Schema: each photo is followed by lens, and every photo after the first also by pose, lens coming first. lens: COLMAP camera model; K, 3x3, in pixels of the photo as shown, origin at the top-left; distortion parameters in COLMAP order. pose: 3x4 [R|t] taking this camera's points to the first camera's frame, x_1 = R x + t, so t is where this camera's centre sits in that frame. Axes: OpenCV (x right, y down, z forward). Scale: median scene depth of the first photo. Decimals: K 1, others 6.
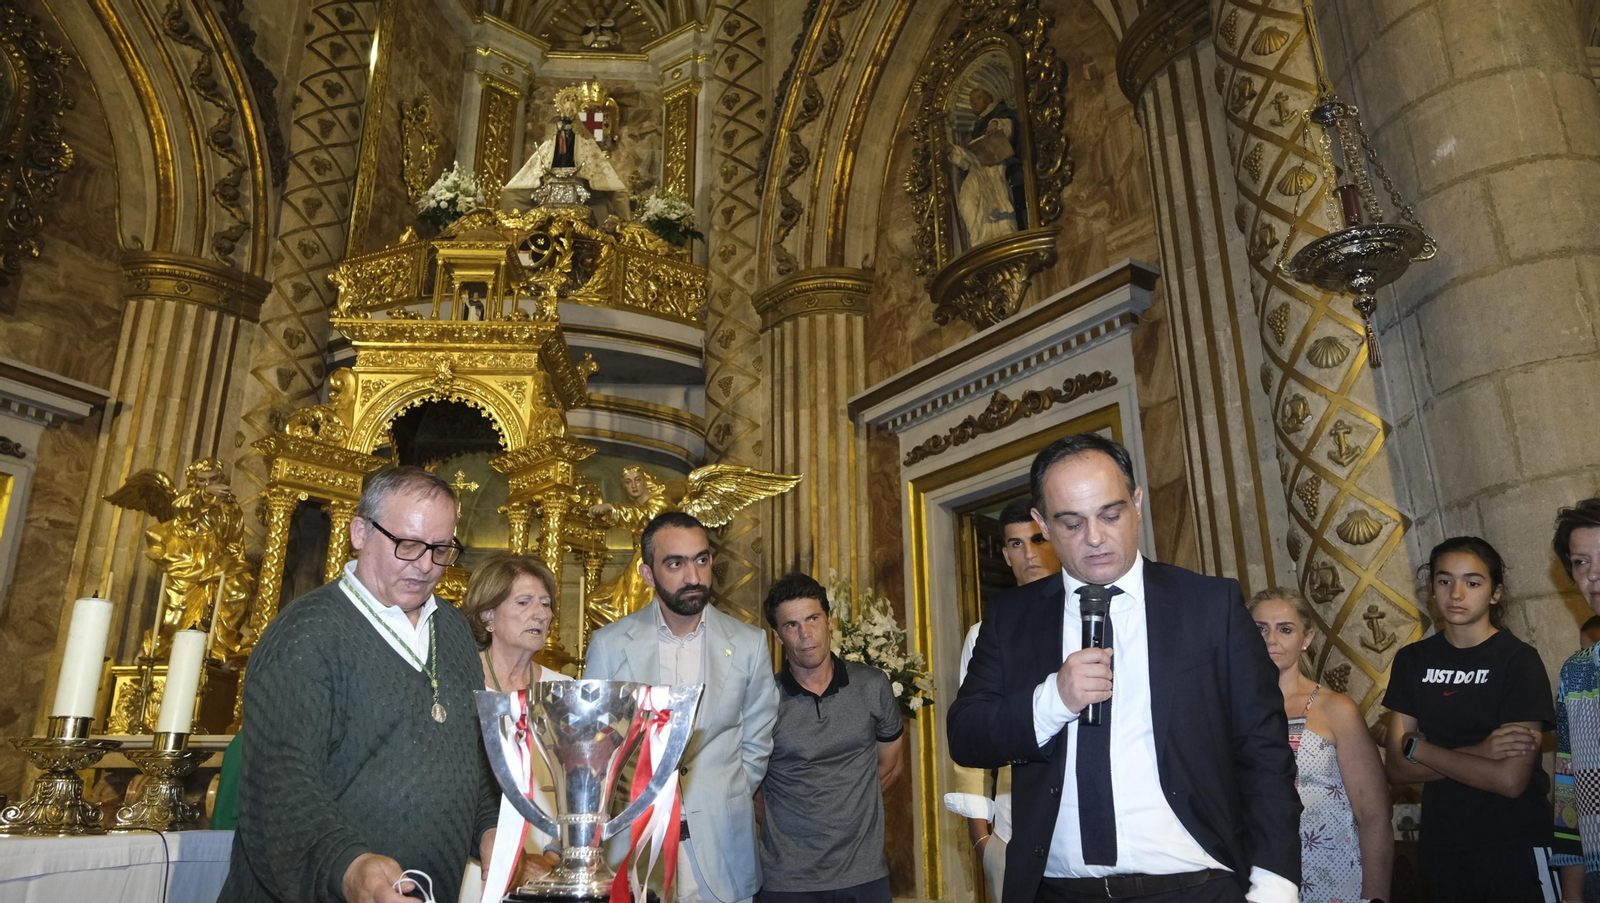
lens RADIAL K [[1083.3, 0, 809.5], [0, 1083.3, 454.9], [0, 0, 1]] dist [-0.033411, 0.019319]
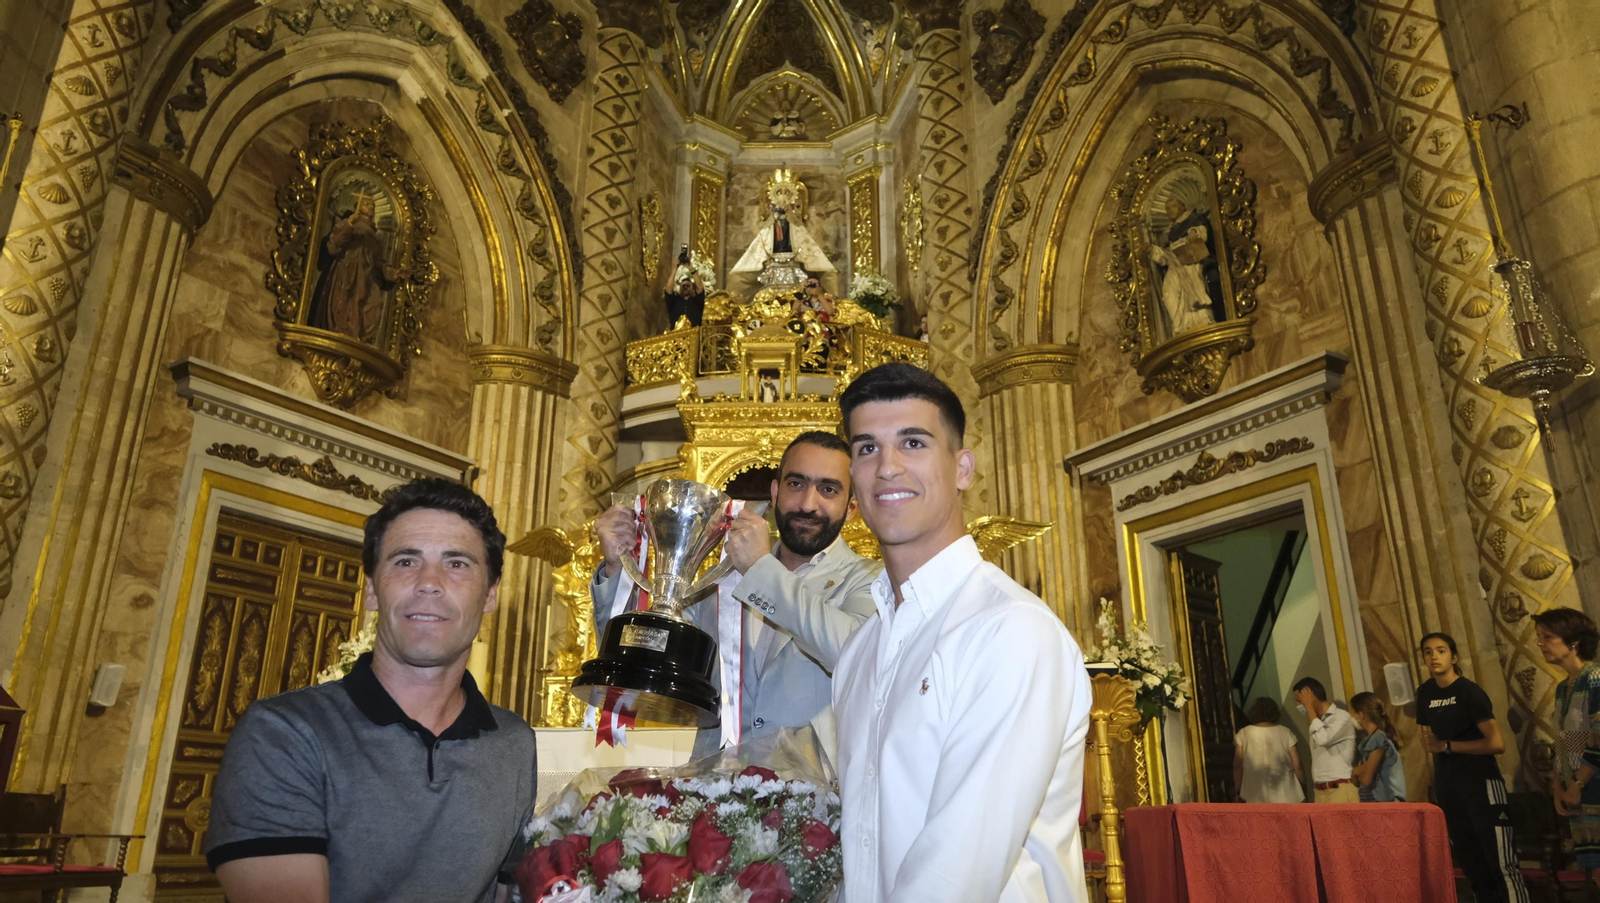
lens RADIAL K [[1083.3, 0, 809.5], [0, 1083.3, 452.5], [0, 0, 1]] dist [-0.033411, 0.019319]
pose [[0.997288, -0.016129, -0.071805, -0.167852], [0.014529, 0.999636, -0.022748, -0.032597], [0.072146, 0.021644, 0.997159, -0.229480]]
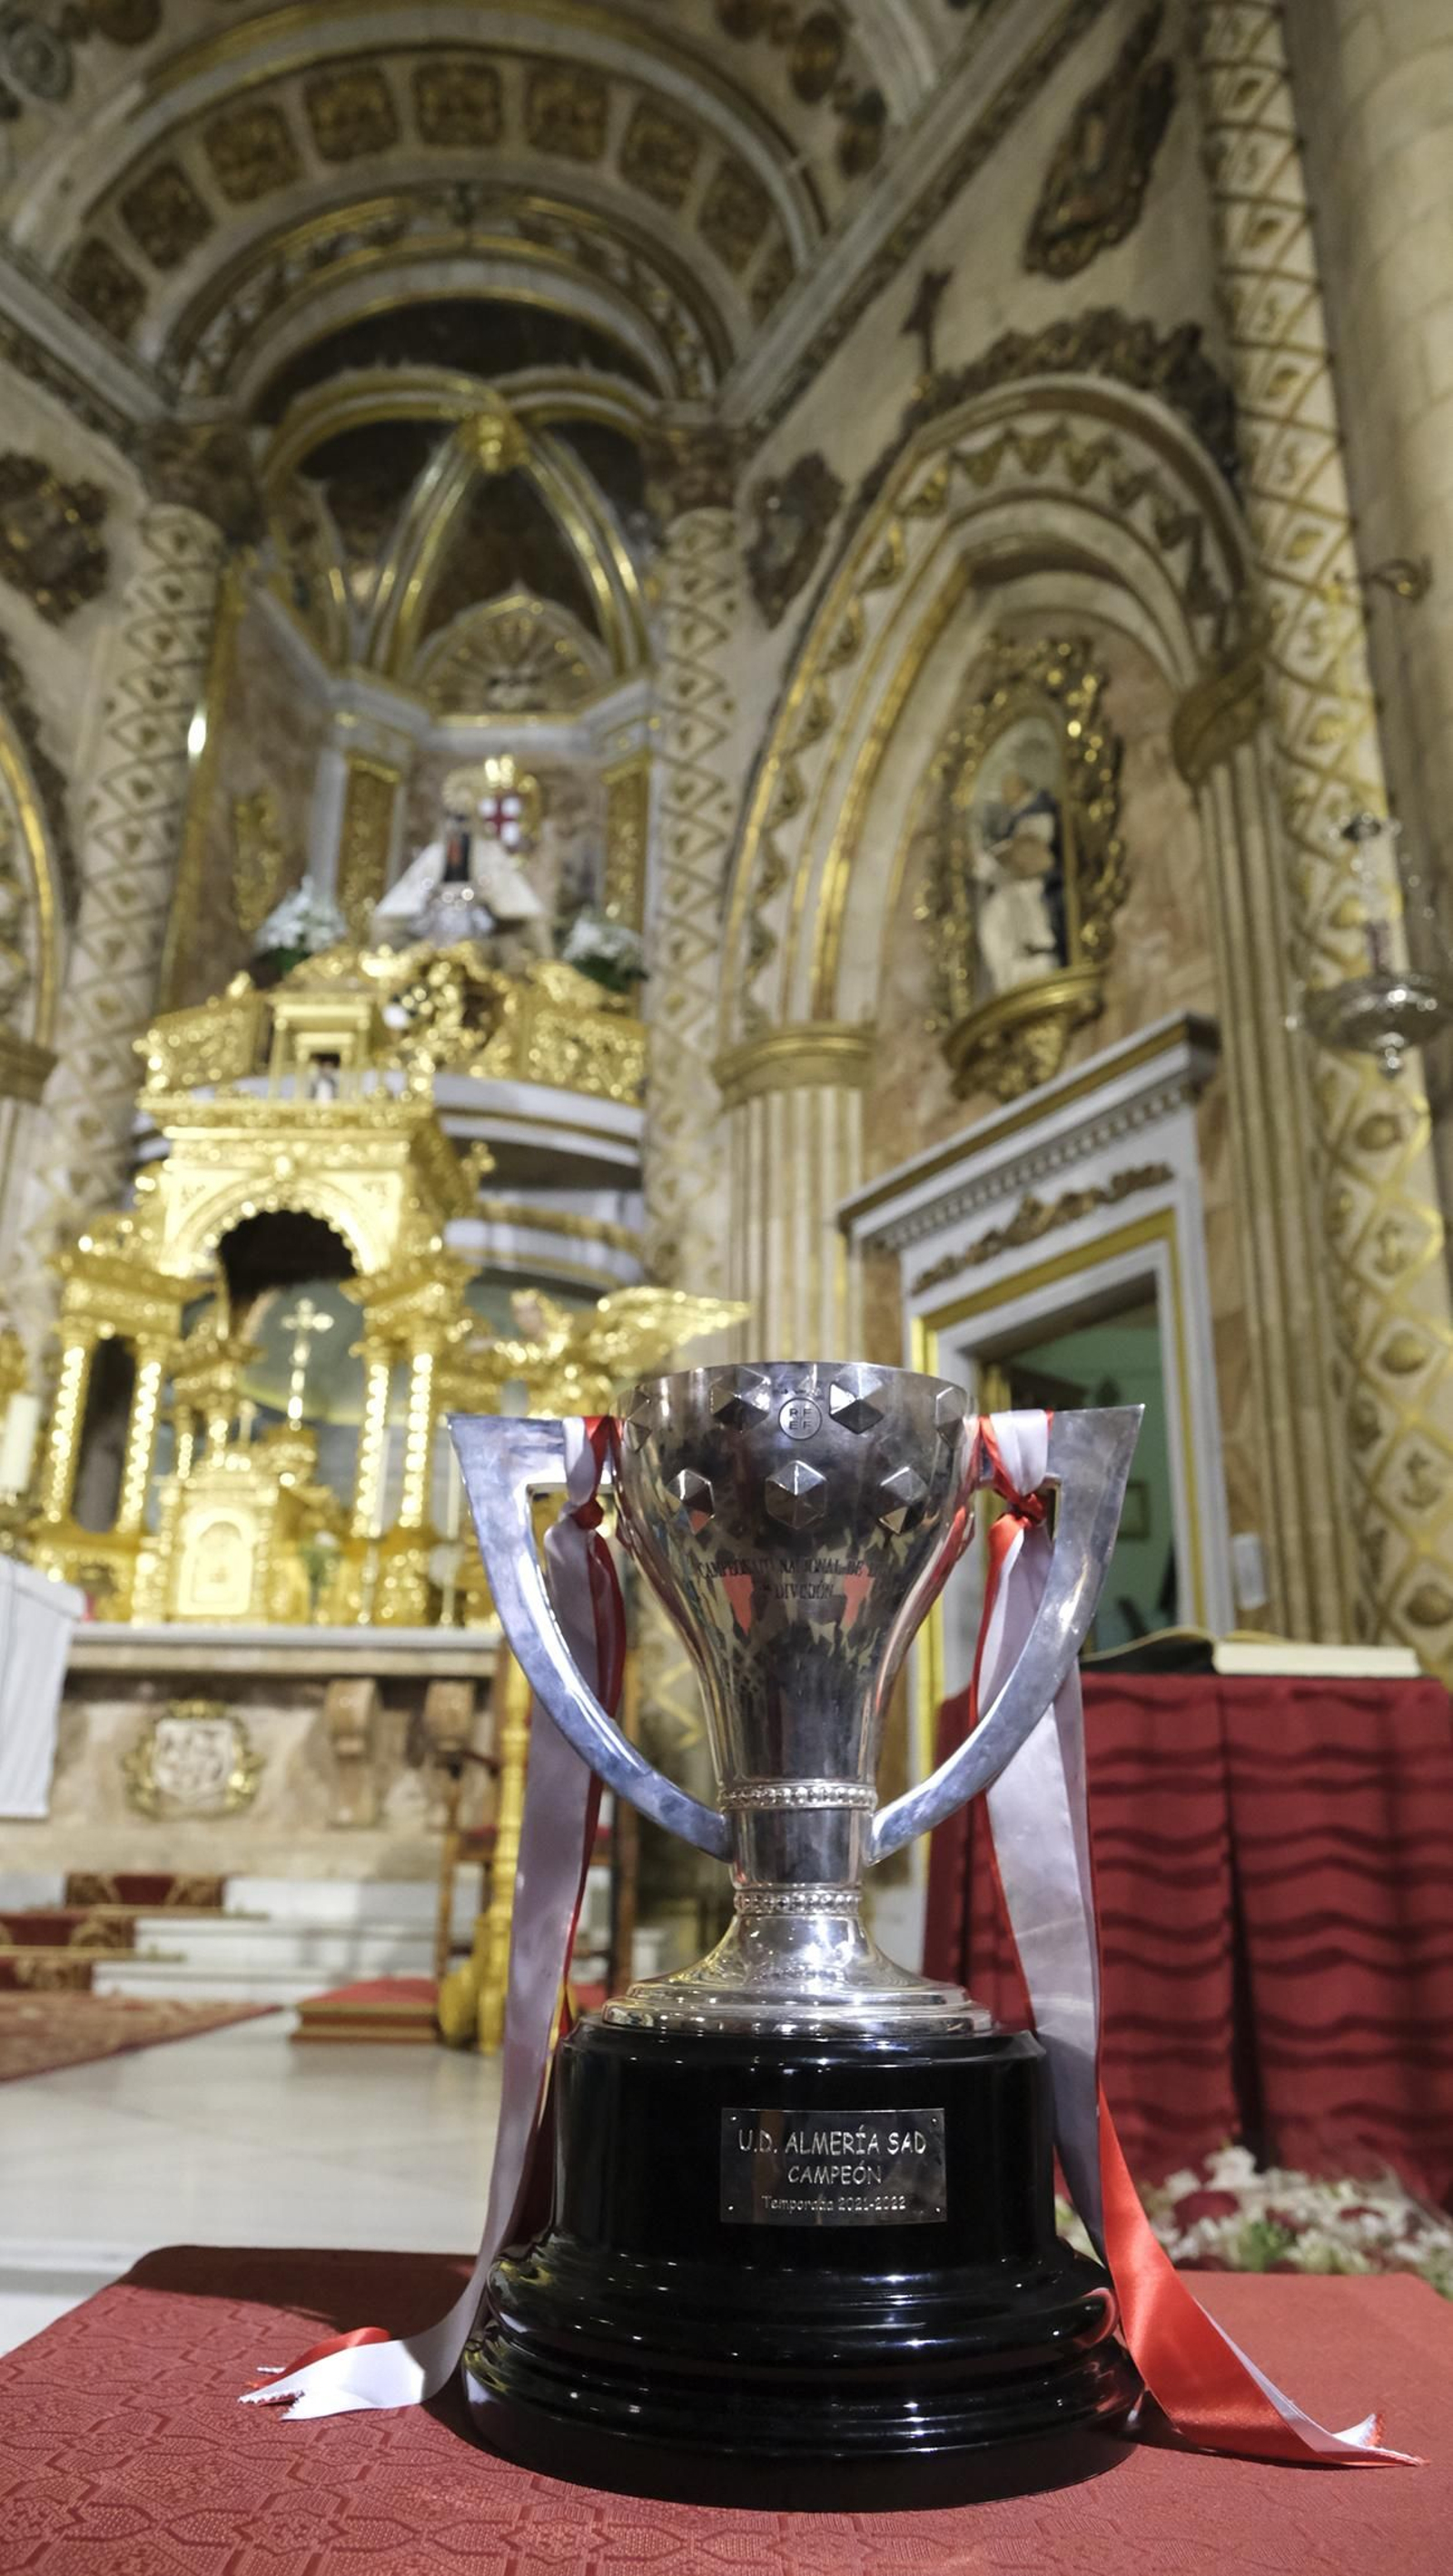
lens RADIAL K [[1744.2, 0, 724.0], [0, 1744.2, 1272.6], [0, 0, 1]] dist [-0.033411, 0.019319]
pose [[0.996174, -0.001631, -0.087374, 0.066413], [-0.000359, 0.999741, -0.022752, 0.020113], [0.087388, 0.022696, 0.995916, -0.165266]]
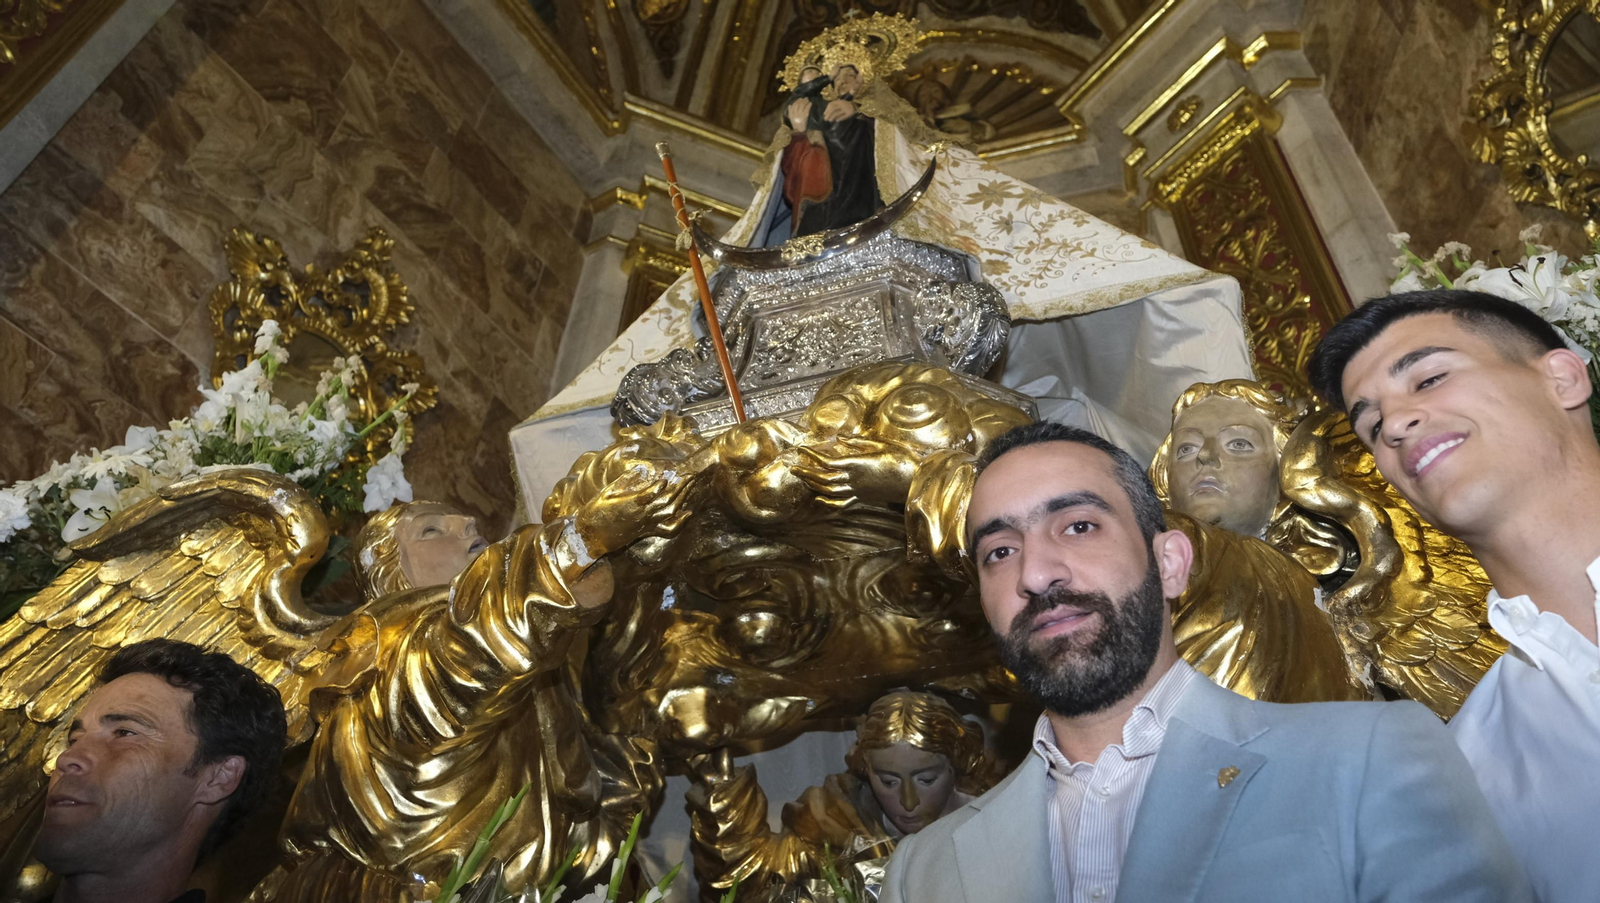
lens RADIAL K [[1083.3, 0, 796.4], [0, 1083.3, 454.0], [0, 0, 1]] dist [-0.033411, 0.019319]
pose [[0.931408, -0.208666, -0.298225, -0.267504], [0.067170, 0.903818, -0.422613, -0.229340], [0.357726, 0.373593, 0.855839, 1.235469]]
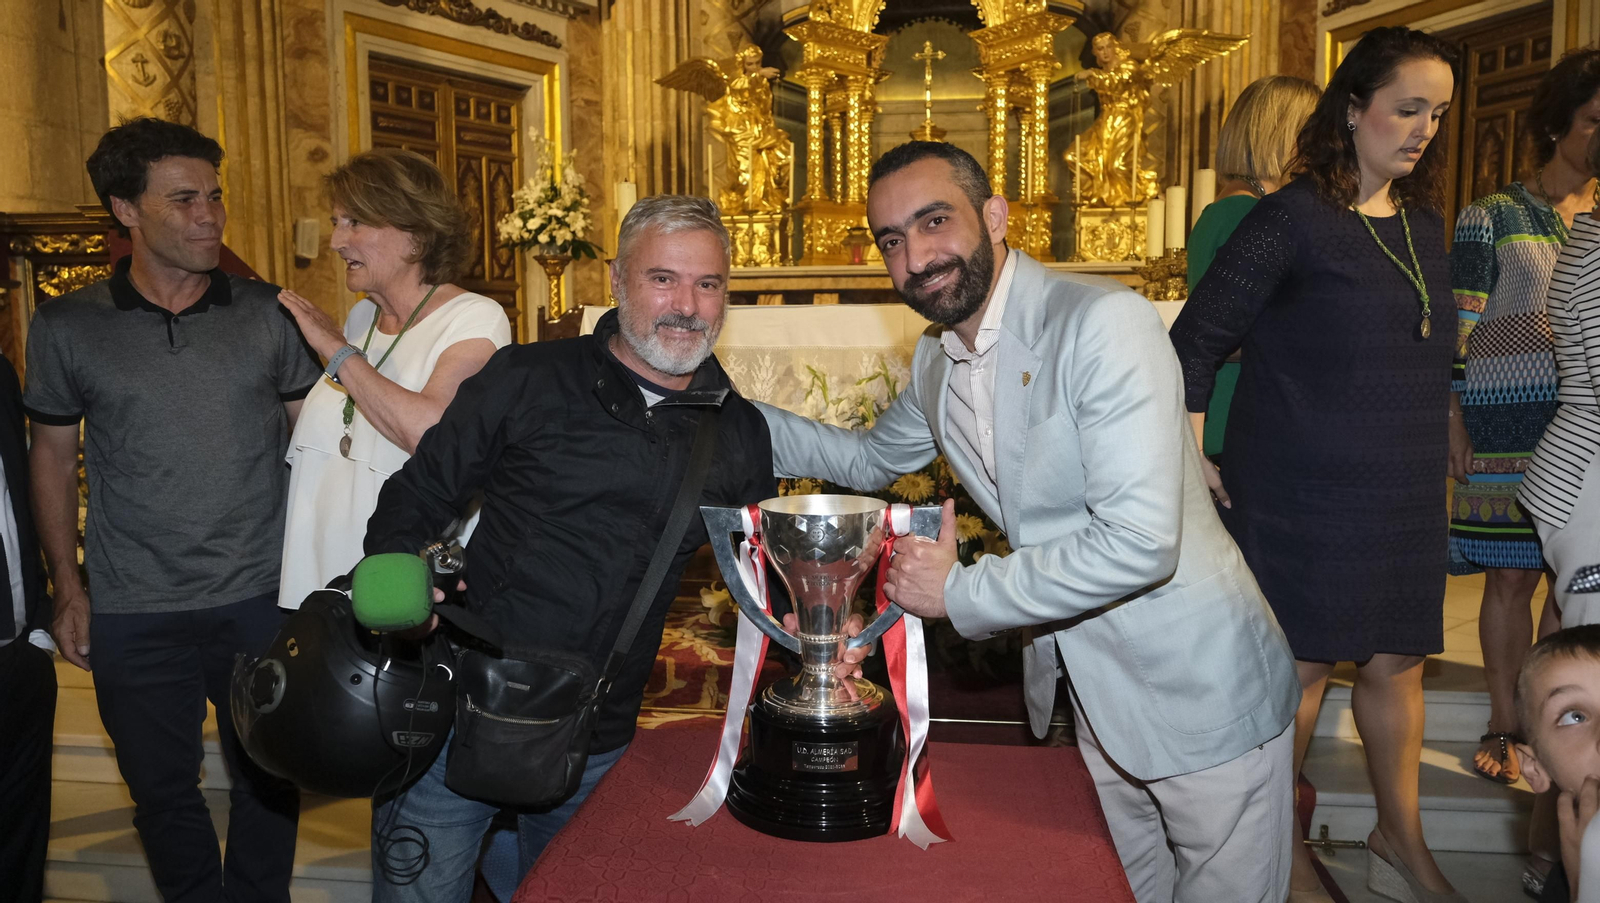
lens RADIAL K [[1083.3, 0, 808.1], [0, 1083.3, 455.3], [0, 0, 1]] dist [-0.033411, 0.019319]
pose [[0.982121, 0.022724, -0.186873, -0.204624], [0.056199, 0.912026, 0.406263, -0.052820], [0.179665, -0.409502, 0.894443, -0.221829]]
